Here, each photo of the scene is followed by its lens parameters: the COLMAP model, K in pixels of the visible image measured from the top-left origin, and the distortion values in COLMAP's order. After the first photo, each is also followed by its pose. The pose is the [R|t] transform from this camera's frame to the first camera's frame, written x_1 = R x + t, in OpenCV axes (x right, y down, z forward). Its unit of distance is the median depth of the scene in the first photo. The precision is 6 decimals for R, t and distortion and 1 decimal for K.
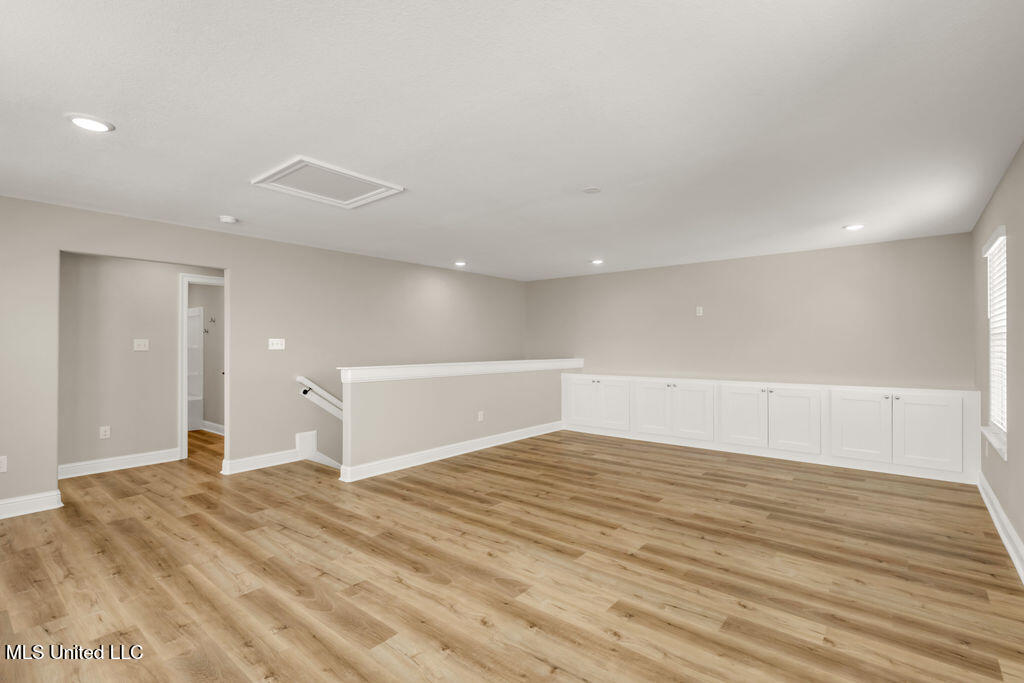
lens RADIAL K [[468.1, 0, 521.0], [0, 468.1, 339.8], [0, 0, 1]] dist [0.008122, -0.000309]
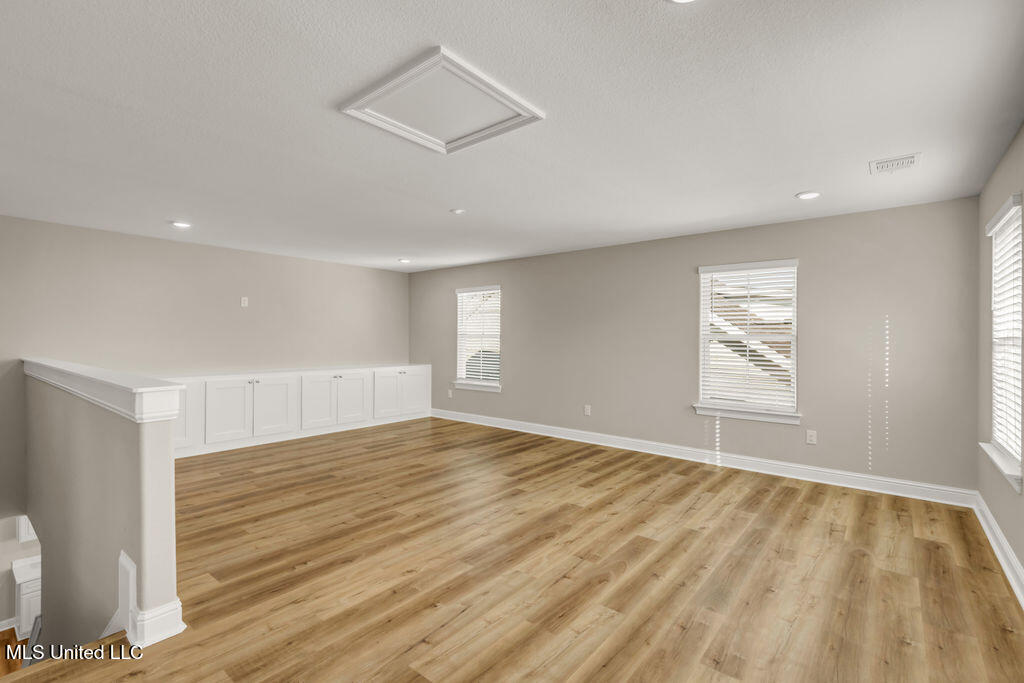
lens RADIAL K [[468.1, 0, 521.0], [0, 468.1, 339.8], [0, 0, 1]] dist [0.008122, -0.000309]
pose [[-0.005158, 0.000988, 0.999986, -1.050342], [-0.017297, 0.999850, -0.001077, 0.011451], [-0.999837, -0.017302, -0.005141, 0.839272]]
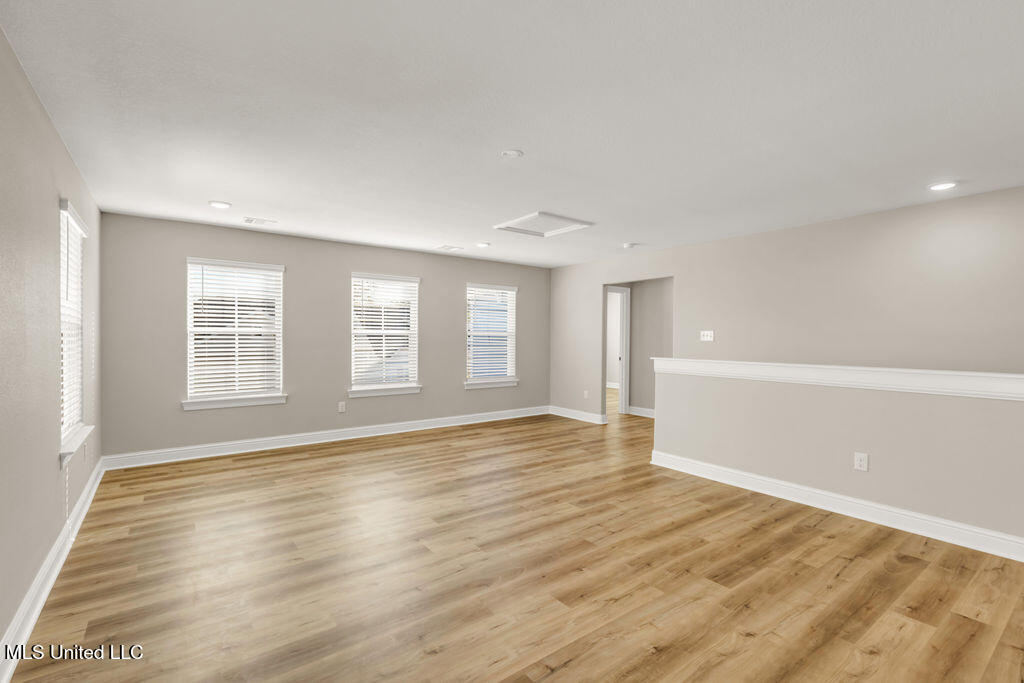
lens RADIAL K [[486.5, 0, 500.6], [0, 486.5, 339.5], [0, 0, 1]] dist [0.003287, 0.000030]
pose [[-0.273857, 0.007875, -0.961738, 1.003561], [0.006502, 0.999959, 0.006337, 0.011569], [0.961748, -0.004518, -0.273897, 1.220883]]
